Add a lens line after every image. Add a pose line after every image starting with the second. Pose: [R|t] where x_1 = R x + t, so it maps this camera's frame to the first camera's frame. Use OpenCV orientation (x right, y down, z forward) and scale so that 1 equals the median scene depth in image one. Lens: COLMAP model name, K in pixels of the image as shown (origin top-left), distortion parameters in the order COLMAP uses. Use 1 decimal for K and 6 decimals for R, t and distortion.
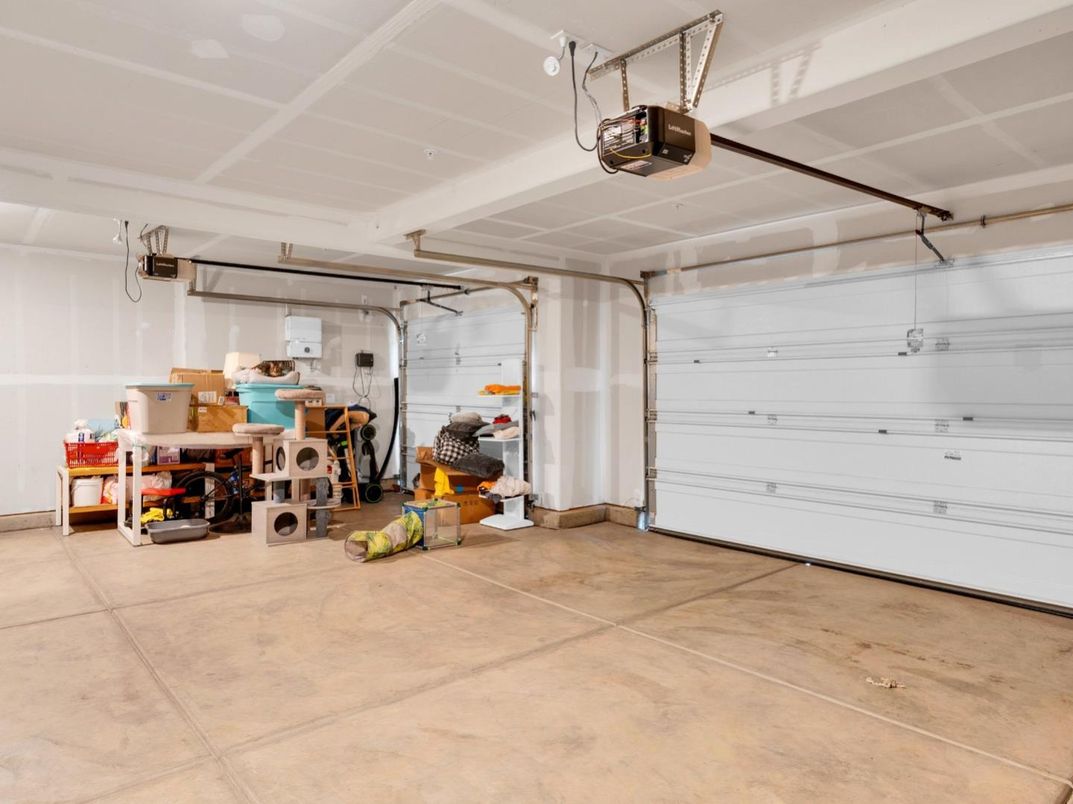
lens RADIAL K [[683.0, 0, 538.2], [0, 683.0, 395.5], [0, 0, 1]] dist [-0.003437, -0.001368]
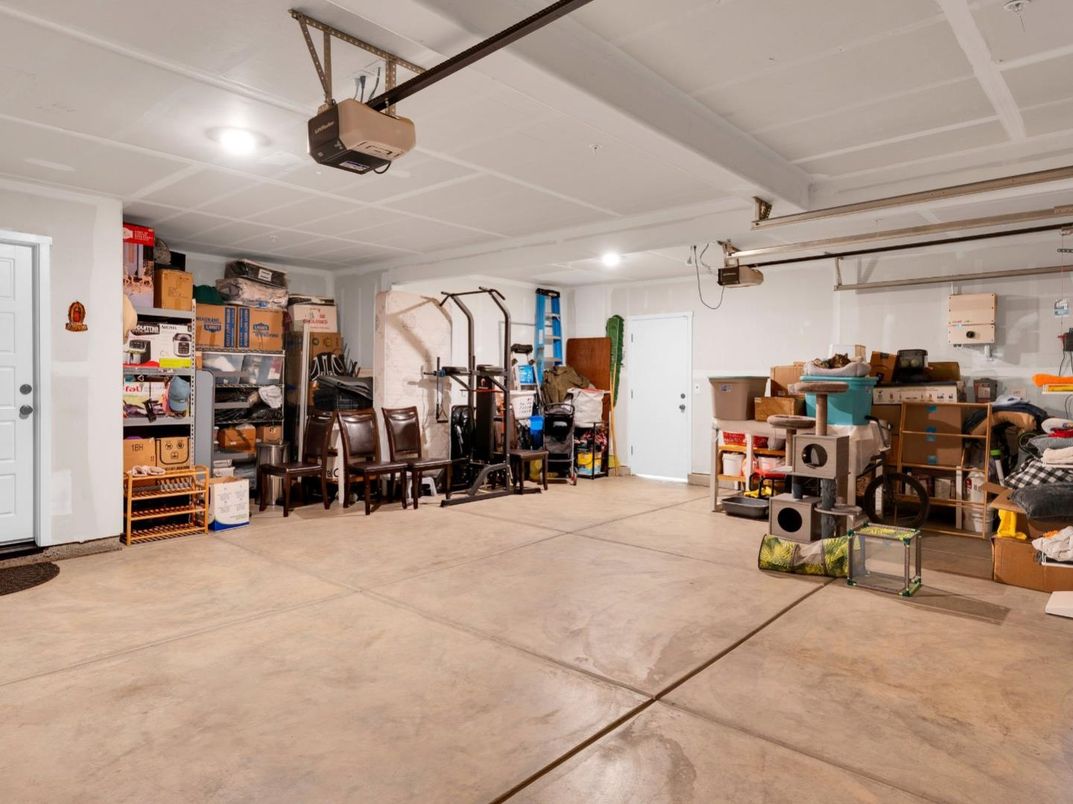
lens RADIAL K [[683.0, 0, 538.0], [0, 683.0, 398.7], [0, 0, 1]] dist [-0.003437, -0.001368]
pose [[0.127322, 0.026812, -0.991499, 0.807361], [-0.013696, 0.999587, 0.025272, -0.006874], [0.991767, 0.010361, 0.127637, 0.757181]]
